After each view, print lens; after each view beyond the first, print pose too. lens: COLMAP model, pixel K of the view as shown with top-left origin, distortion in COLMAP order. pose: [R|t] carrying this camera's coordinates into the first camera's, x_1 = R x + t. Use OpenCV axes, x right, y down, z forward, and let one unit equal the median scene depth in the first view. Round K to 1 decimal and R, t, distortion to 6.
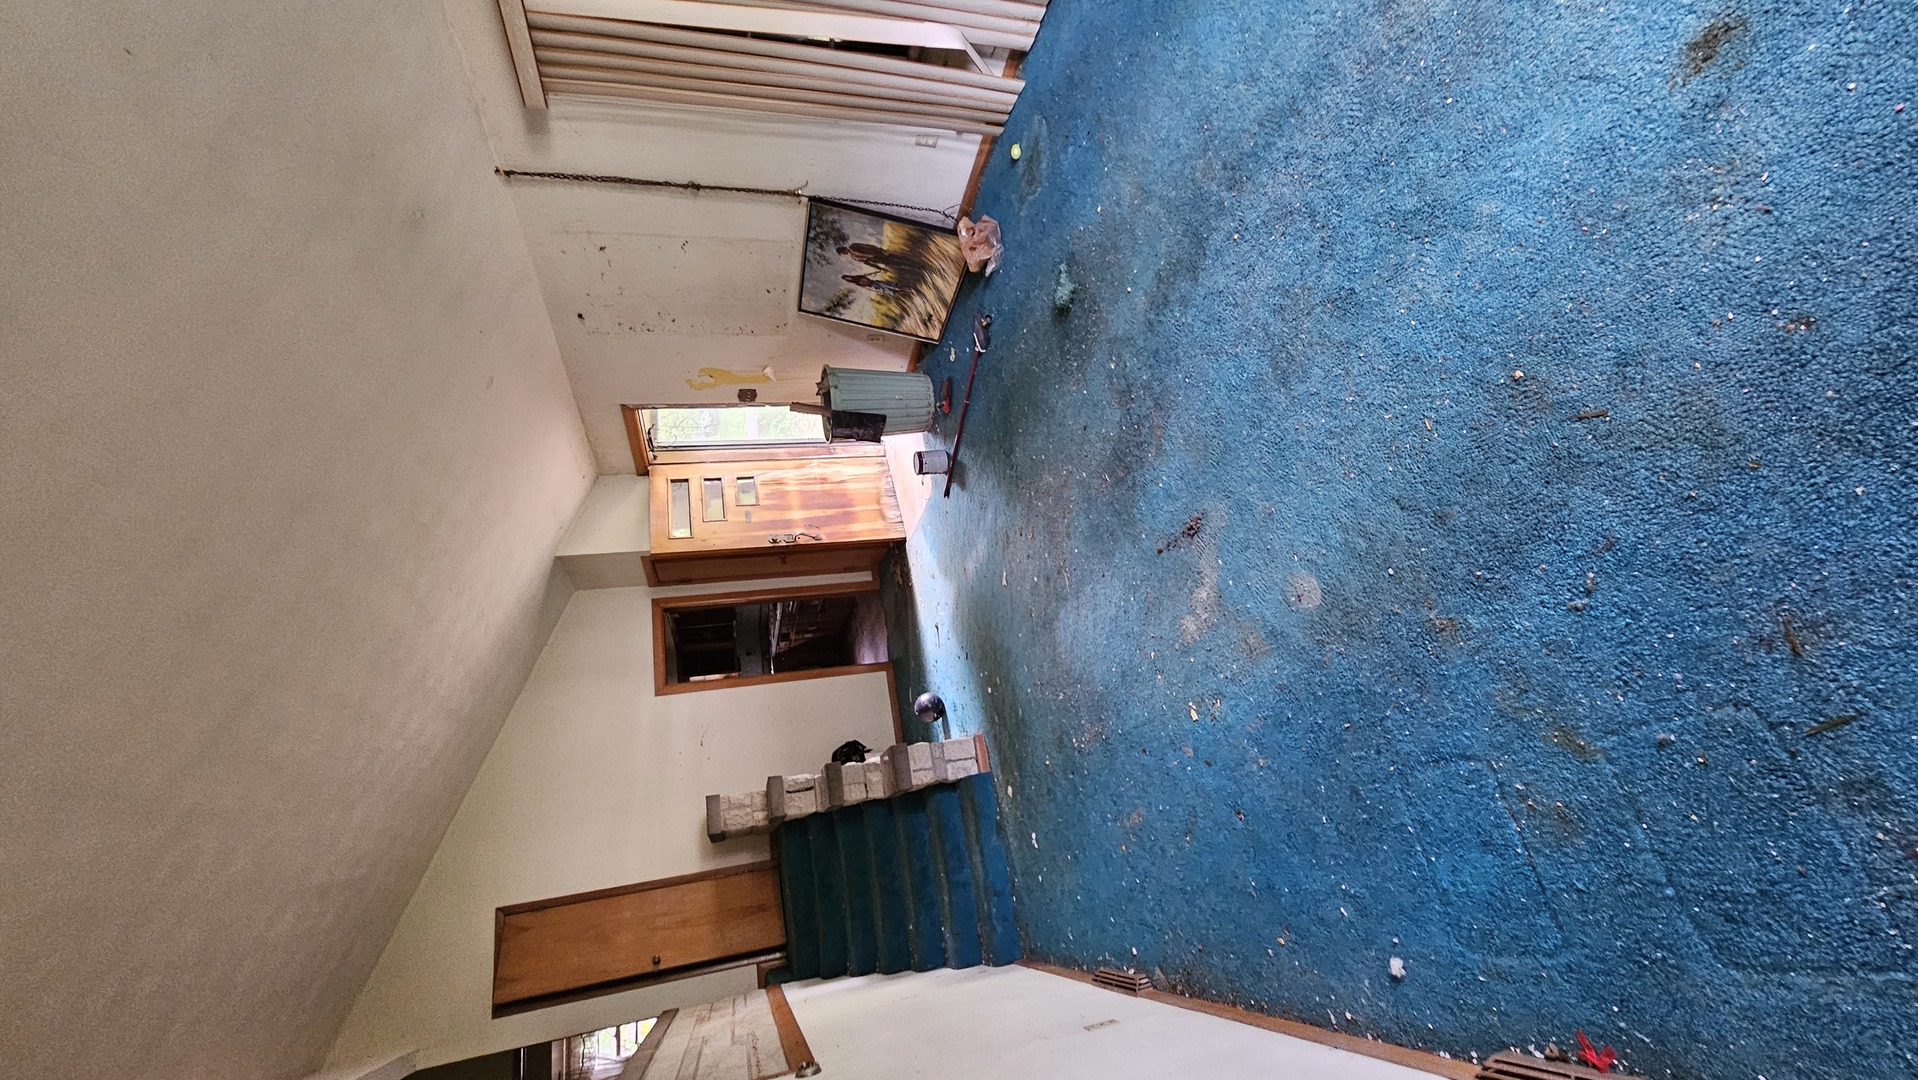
lens RADIAL K [[793.2, 0, 959.0], [0, 793.2, 540.0], [0, 0, 1]] dist [0.014957, -0.000021]
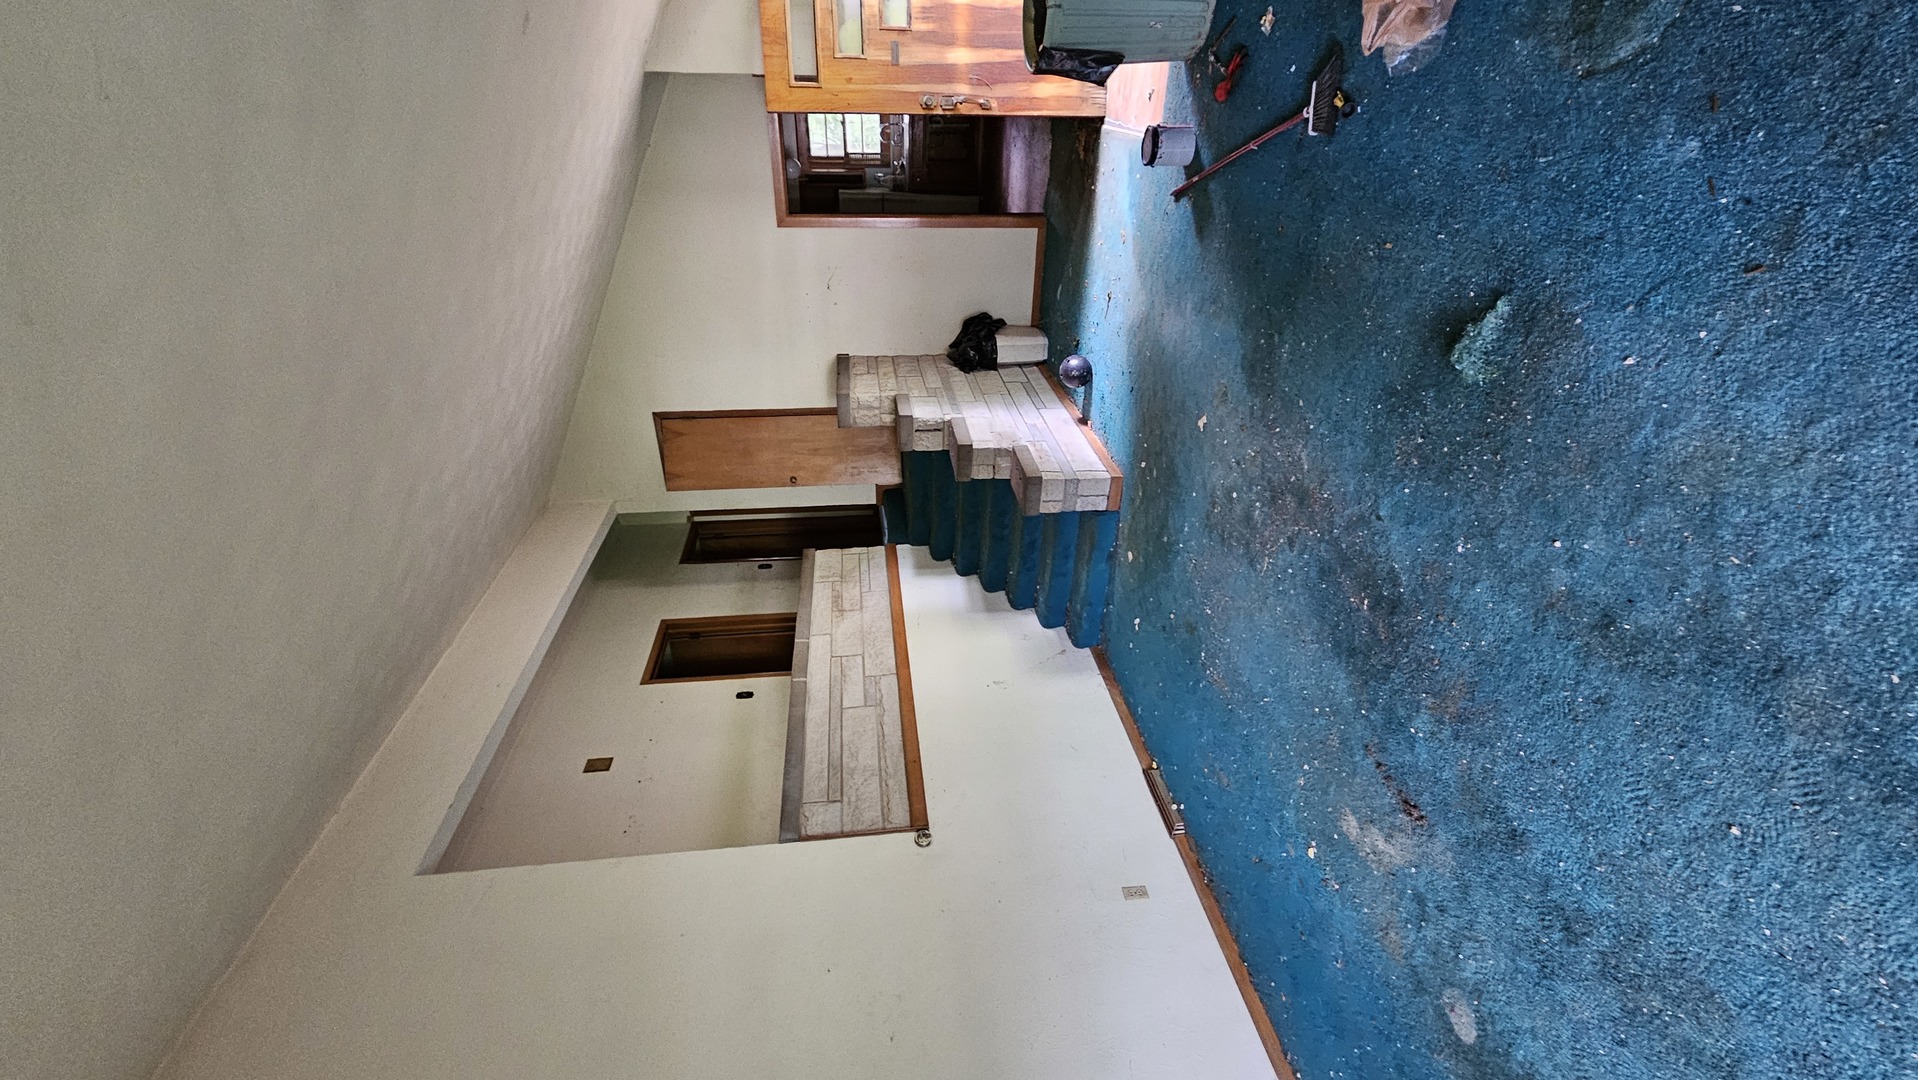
lens RADIAL K [[793.2, 0, 959.0], [0, 793.2, 540.0], [0, 0, 1]] dist [0.014957, -0.000021]
pose [[0.973273, 0.229538, -0.007213, -0.116845], [-0.134949, 0.597050, 0.790772, -0.374883], [0.185819, -0.768664, 0.612068, 0.270785]]
